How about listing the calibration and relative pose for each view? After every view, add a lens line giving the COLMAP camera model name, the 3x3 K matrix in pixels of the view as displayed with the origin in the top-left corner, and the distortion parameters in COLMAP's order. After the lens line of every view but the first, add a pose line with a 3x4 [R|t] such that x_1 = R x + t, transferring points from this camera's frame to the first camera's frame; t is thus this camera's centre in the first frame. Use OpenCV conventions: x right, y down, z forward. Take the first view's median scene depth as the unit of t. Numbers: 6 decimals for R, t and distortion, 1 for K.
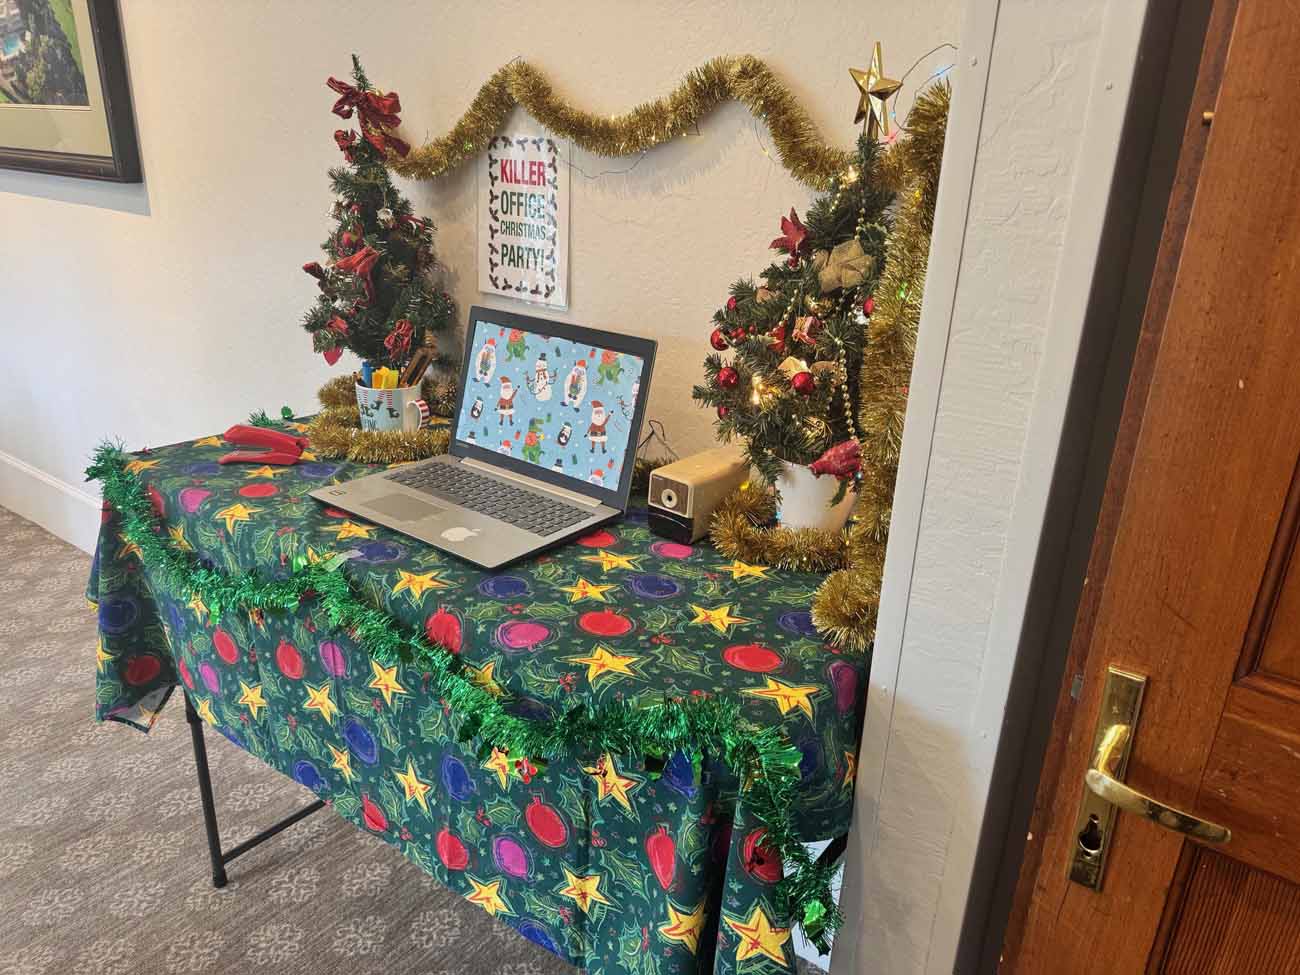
lens RADIAL K [[924.8, 0, 646.7], [0, 924.8, 492.3], [0, 0, 1]] dist [0.078417, -0.009811]
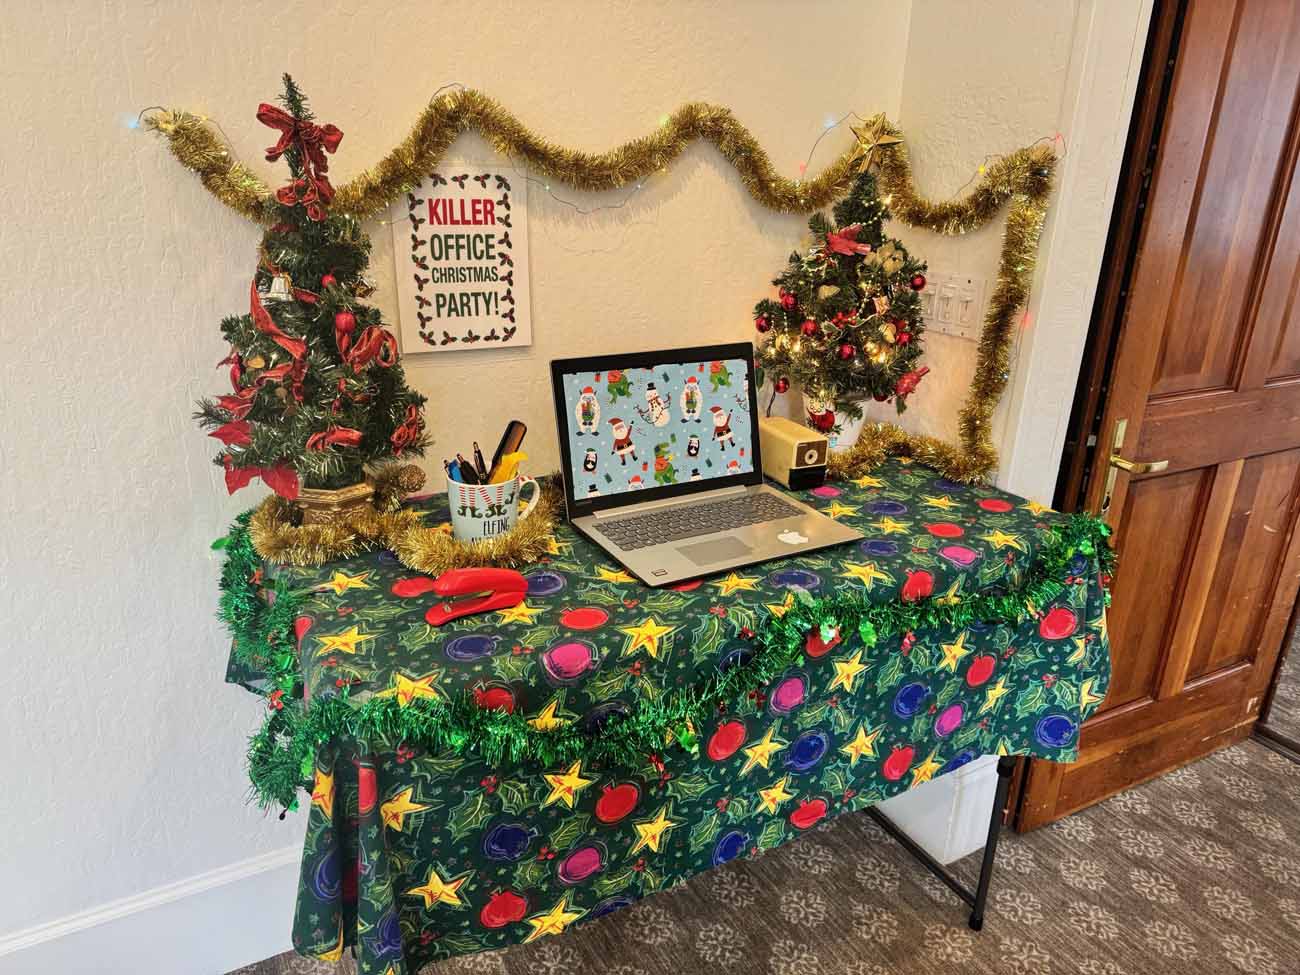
lens RADIAL K [[924.8, 0, 649.7], [0, 924.8, 493.6], [0, 0, 1]] dist [0.078417, -0.009811]
pose [[0.418972, -0.352176, 0.836920, -0.929443], [0.309655, 0.921882, 0.232911, -0.250756], [-0.853567, 0.161573, 0.495296, 0.450514]]
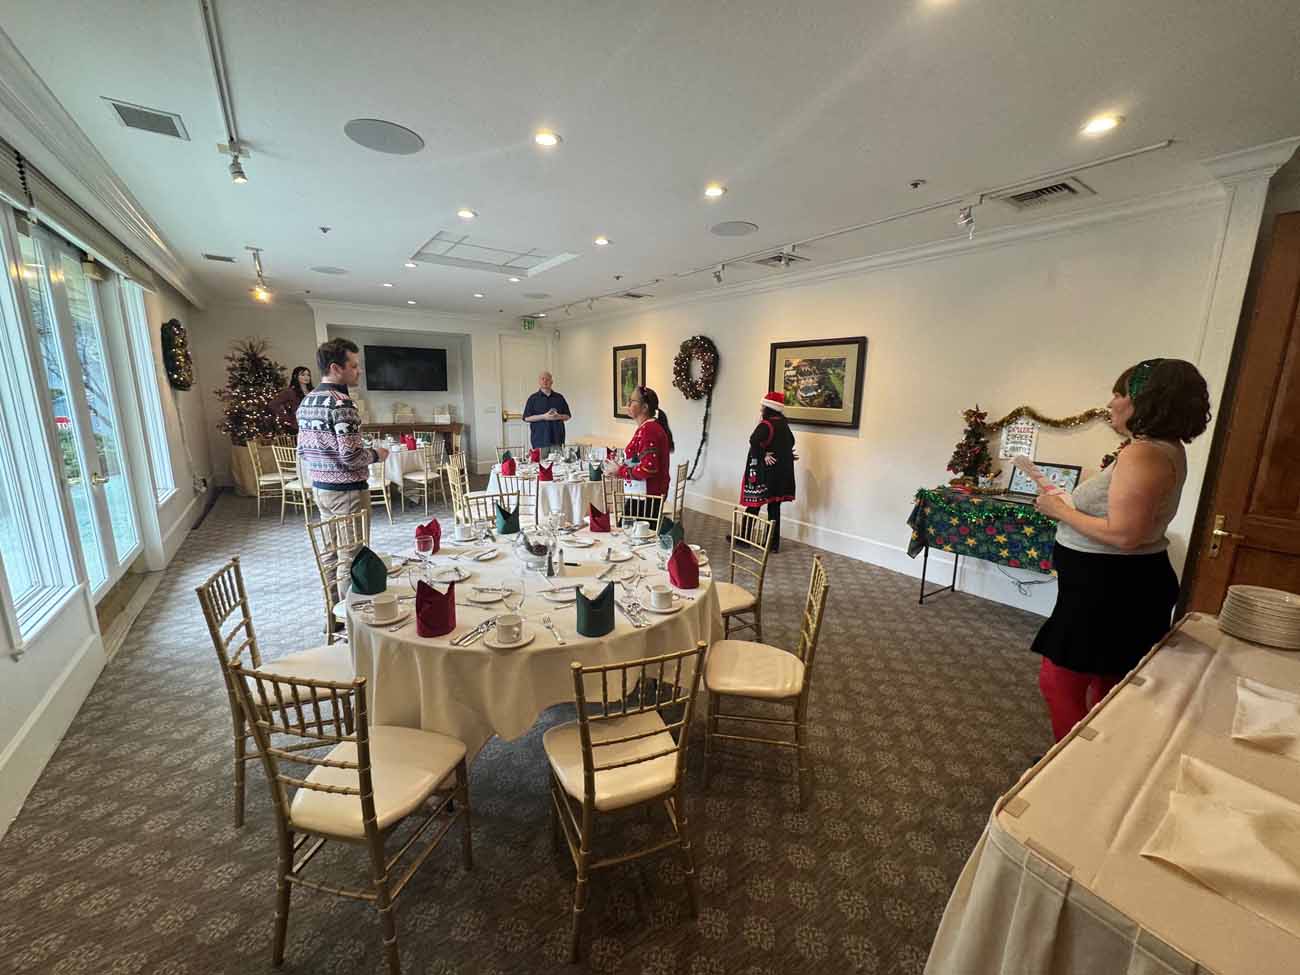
lens RADIAL K [[521.0, 0, 656.5], [0, 521.0, 487.6], [0, 0, 1]] dist [0.003248, 0.000729]
pose [[0.951446, 0.042917, -0.304810, -0.984336], [-0.097510, 0.981257, -0.166212, 0.470164], [0.291964, 0.187863, 0.937798, -1.658283]]
